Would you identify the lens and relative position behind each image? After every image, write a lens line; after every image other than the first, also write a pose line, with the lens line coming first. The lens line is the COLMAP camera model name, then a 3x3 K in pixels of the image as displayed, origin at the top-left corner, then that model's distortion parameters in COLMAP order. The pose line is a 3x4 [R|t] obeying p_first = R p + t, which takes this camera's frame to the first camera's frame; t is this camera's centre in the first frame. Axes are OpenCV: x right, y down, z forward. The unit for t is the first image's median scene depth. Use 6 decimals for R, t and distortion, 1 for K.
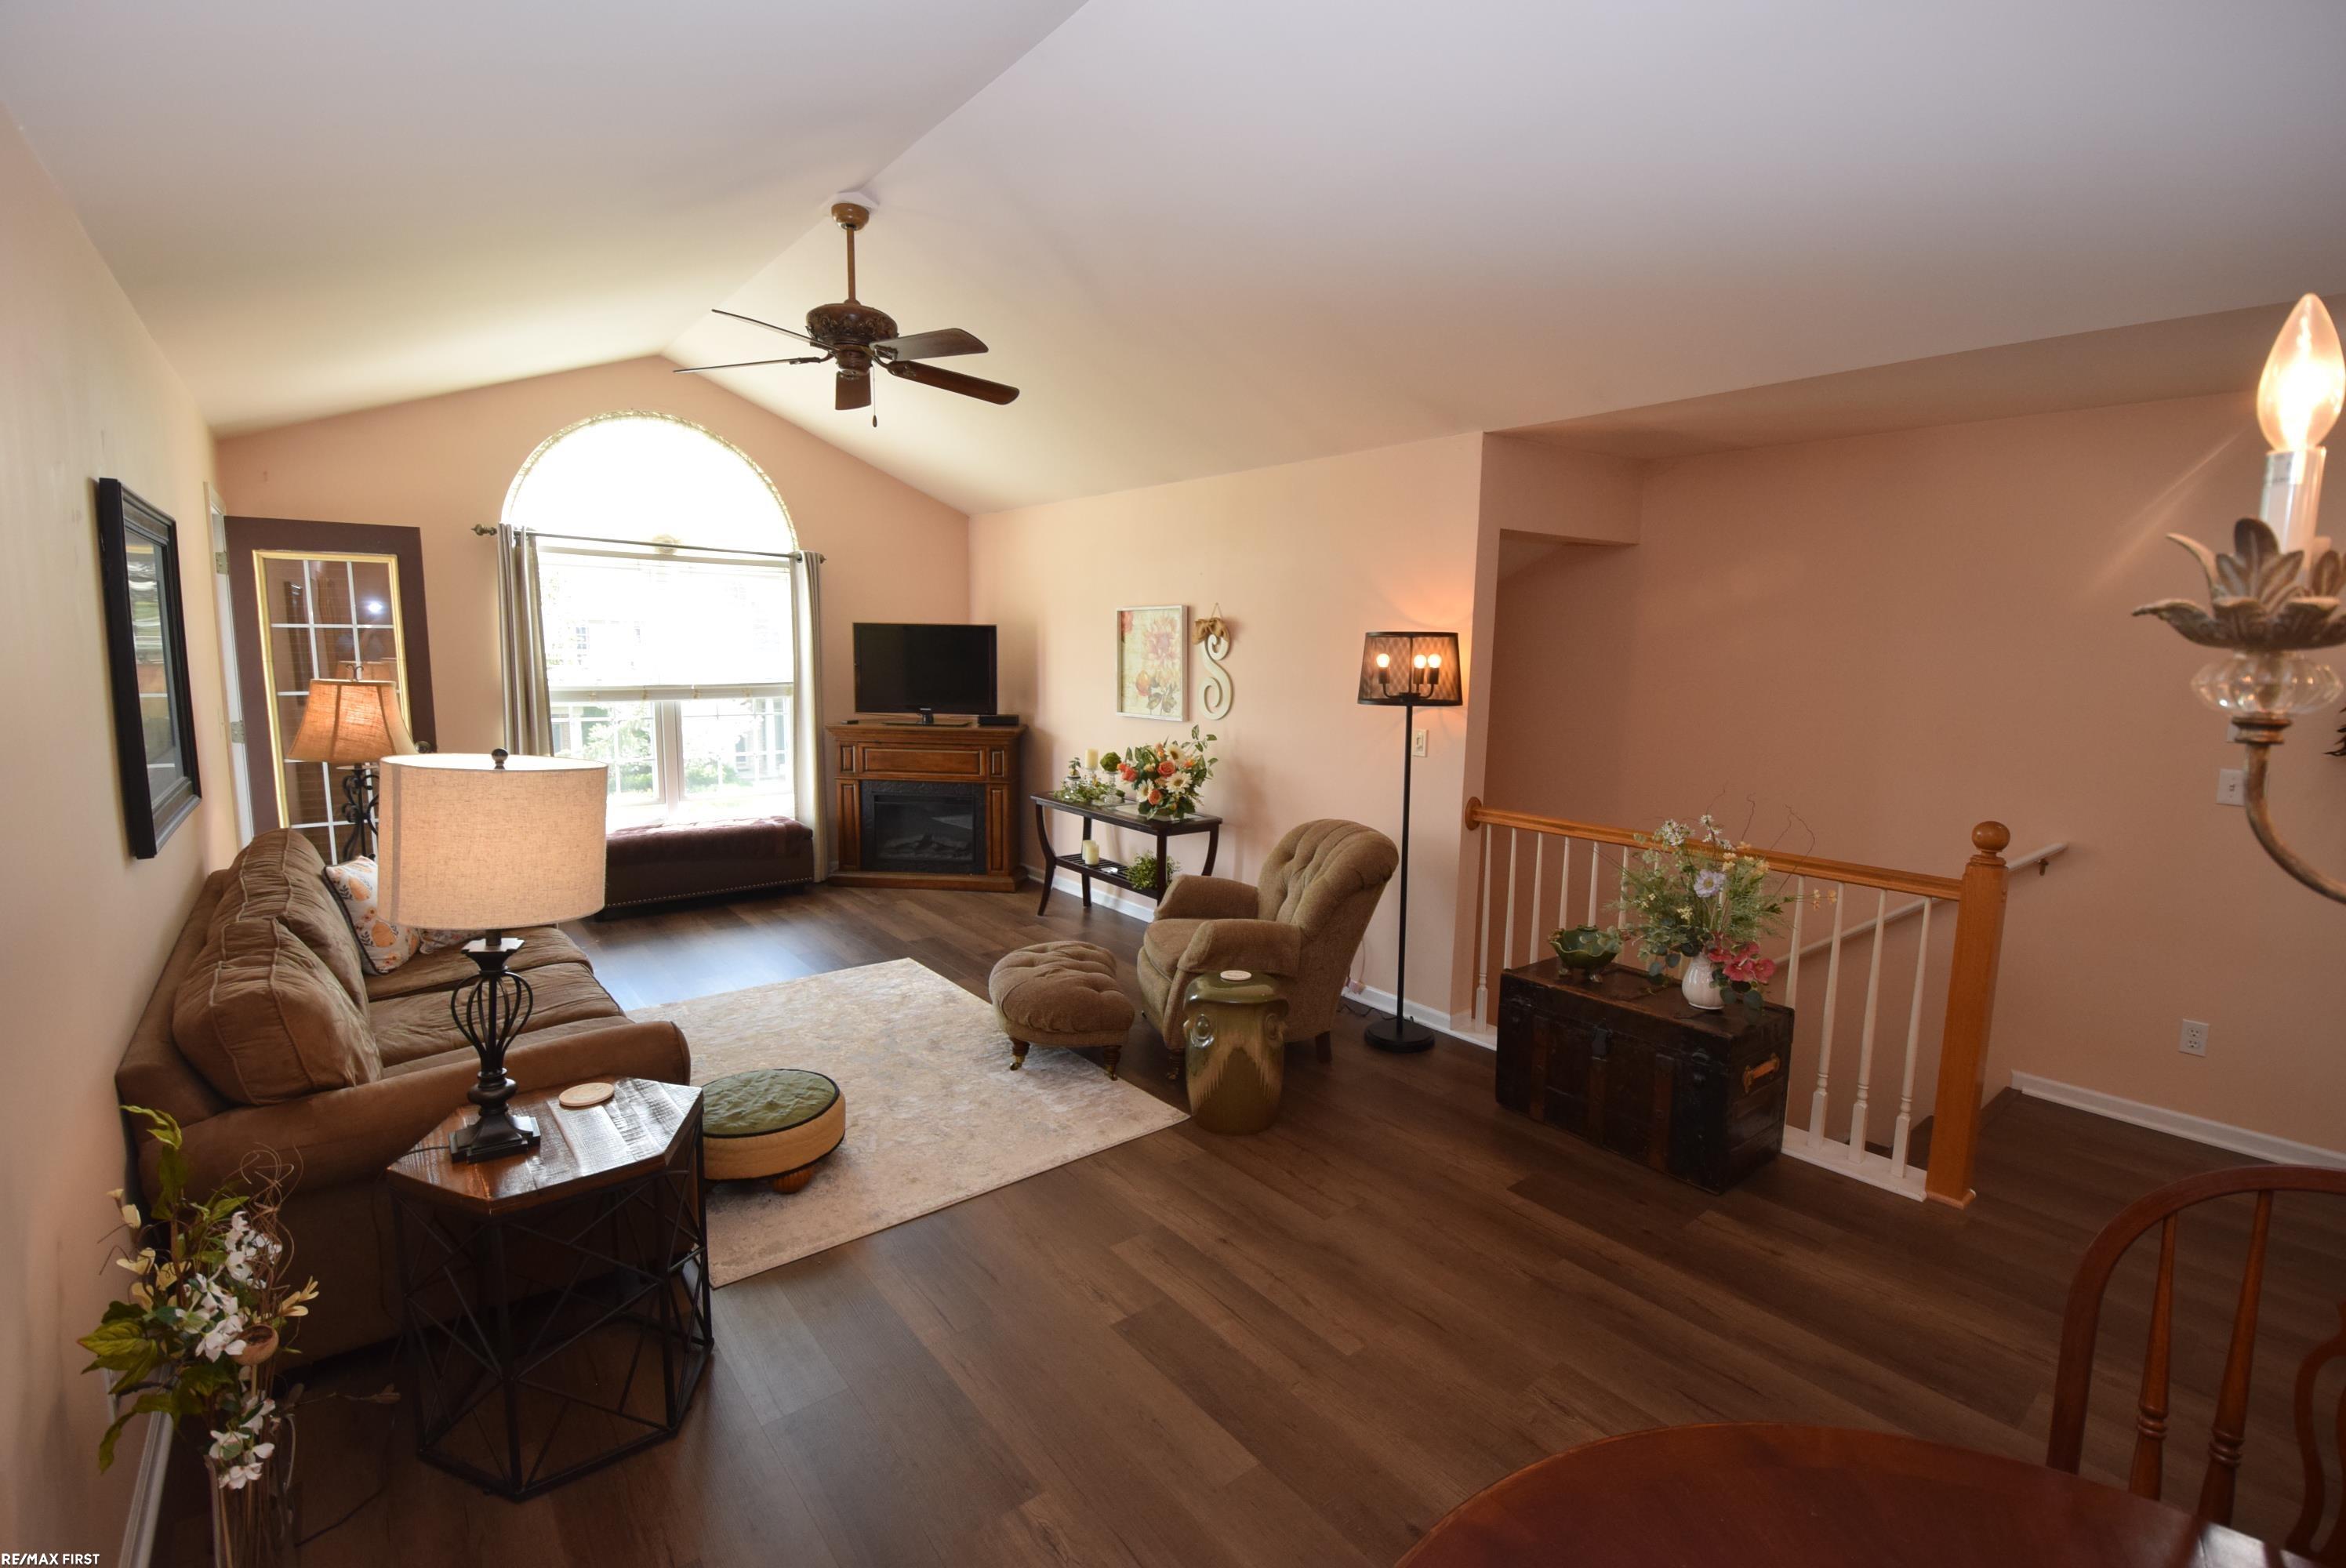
lens RADIAL K [[1034.6, 0, 1173.0], [0, 1034.6, 784.0], [0, 0, 1]] dist [0.000788, -0.000347]
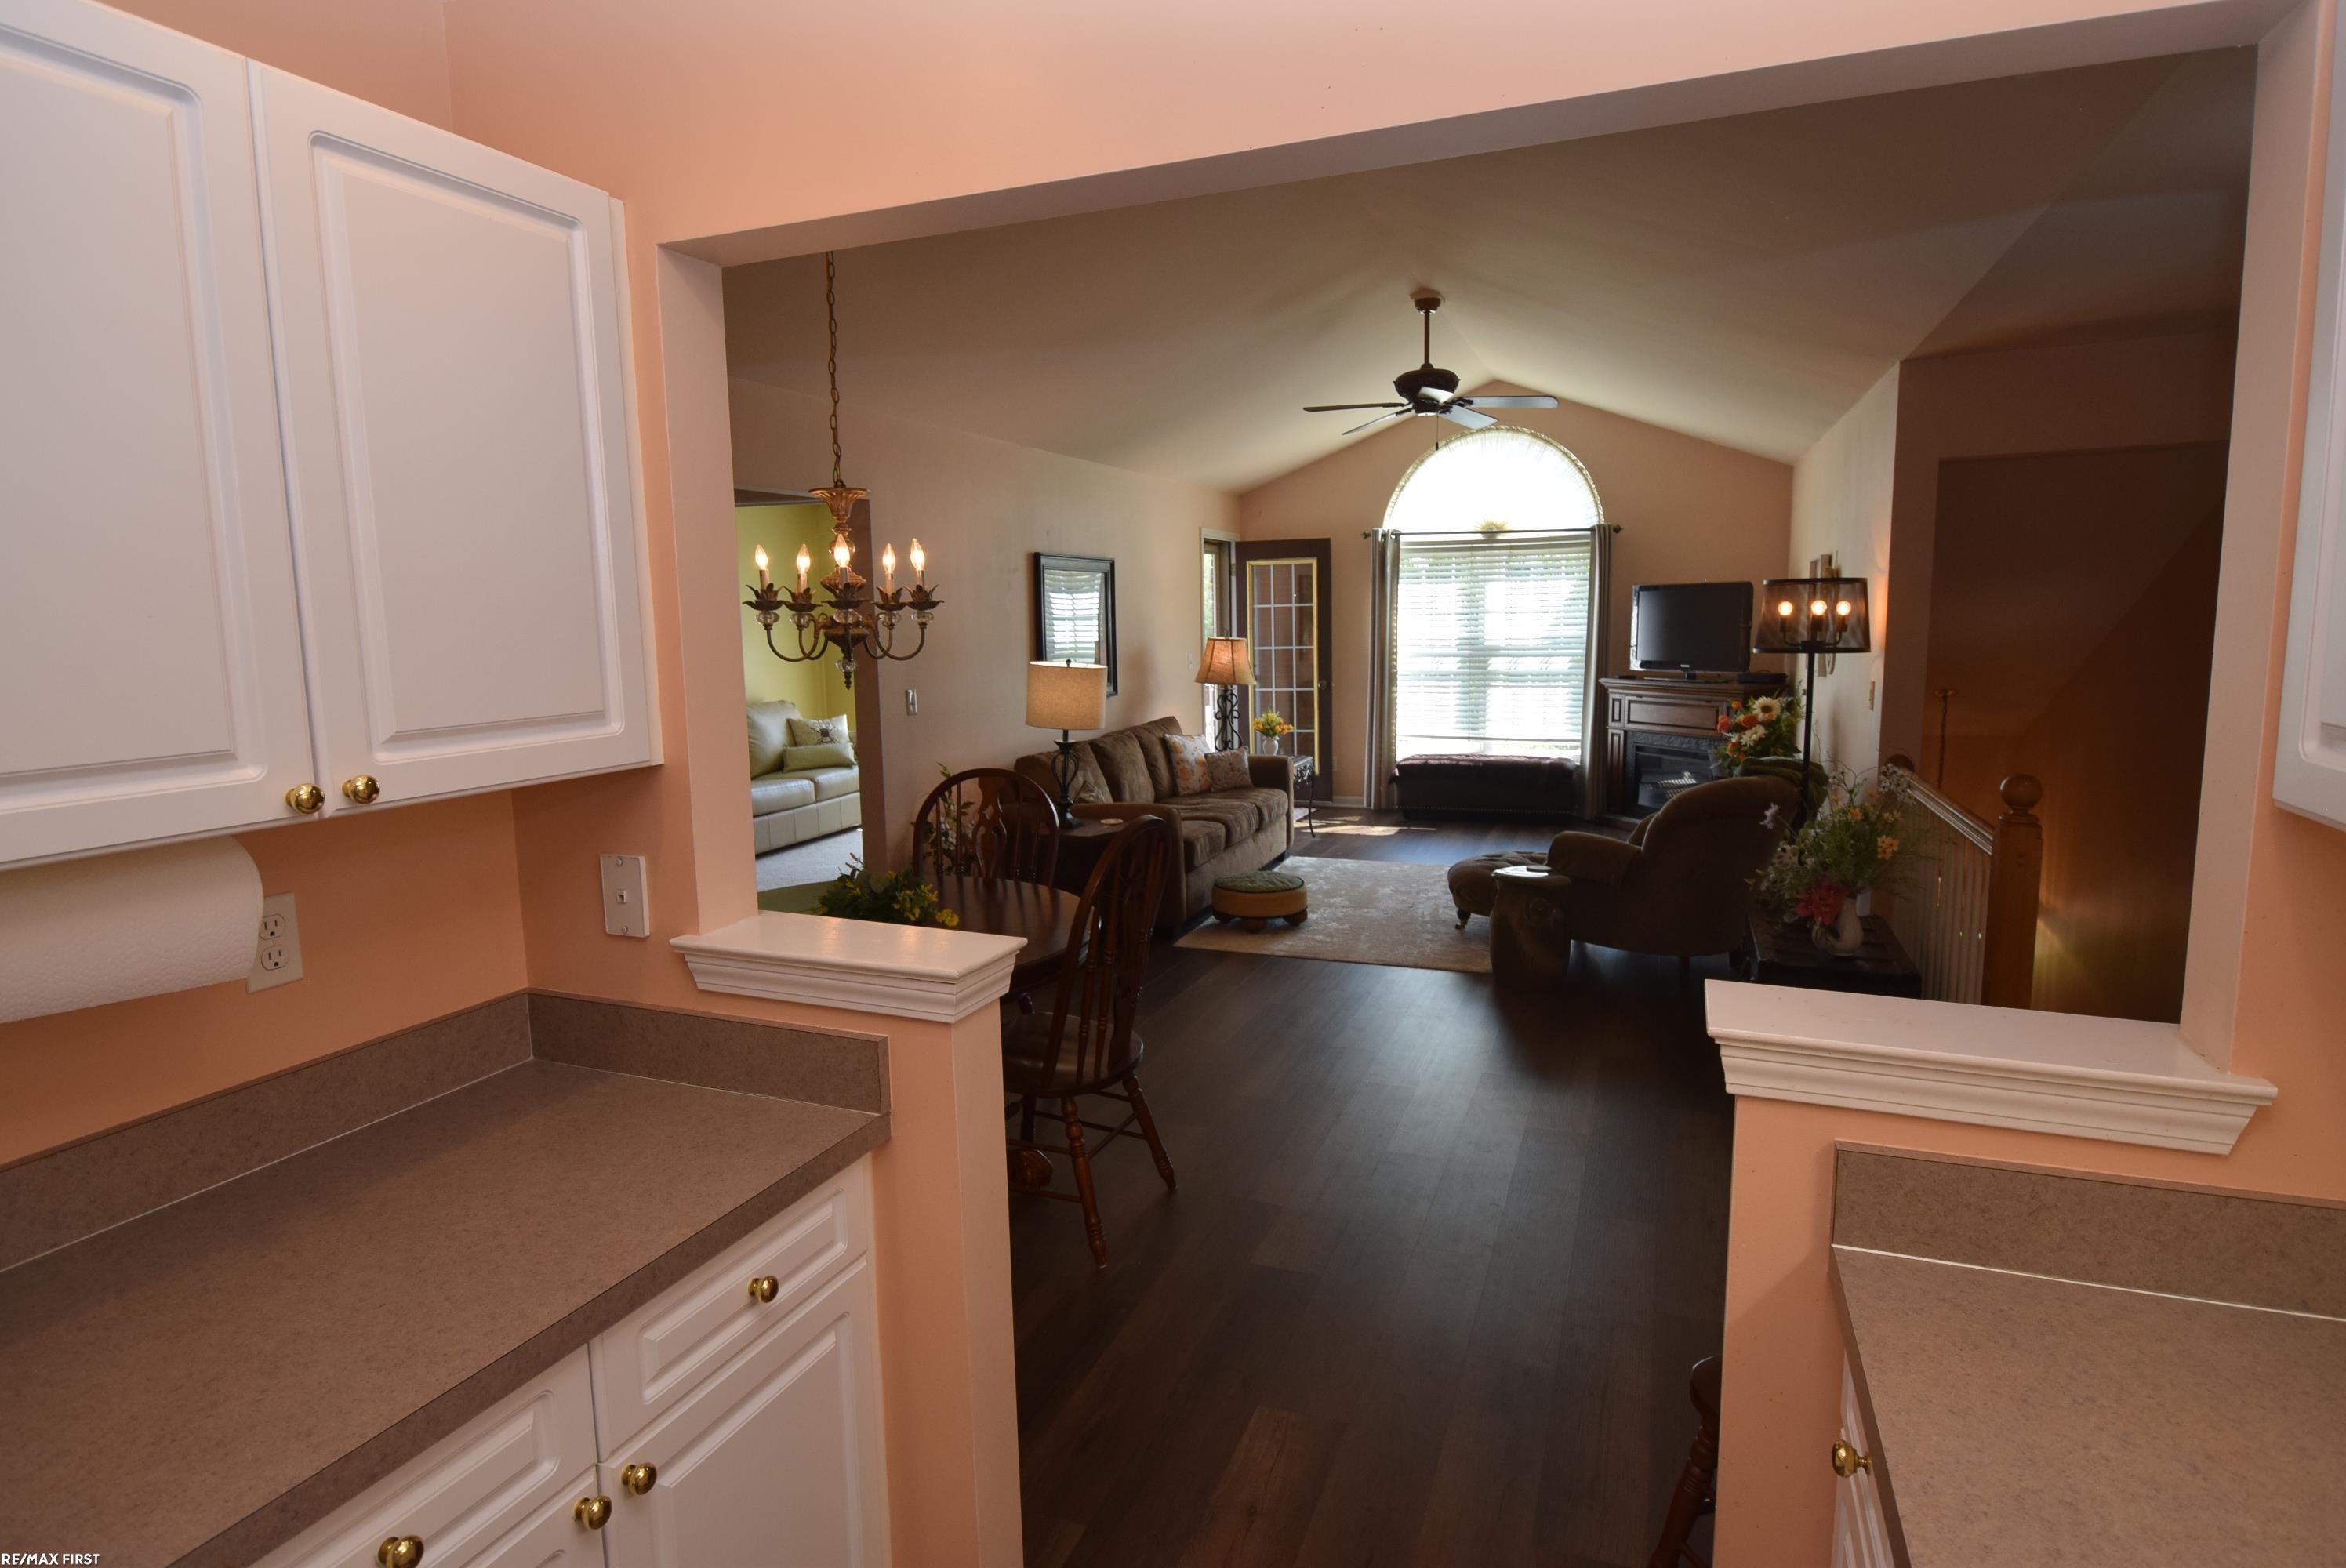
lens RADIAL K [[1293.7, 0, 1174.5], [0, 1293.7, 786.8], [0, 0, 1]] dist [0.002474, 0.001064]
pose [[0.477241, 0.092575, -0.873883, 0.864950], [-0.091803, 0.994247, 0.055190, 0.031128], [0.873964, 0.053886, 0.482994, -0.093929]]
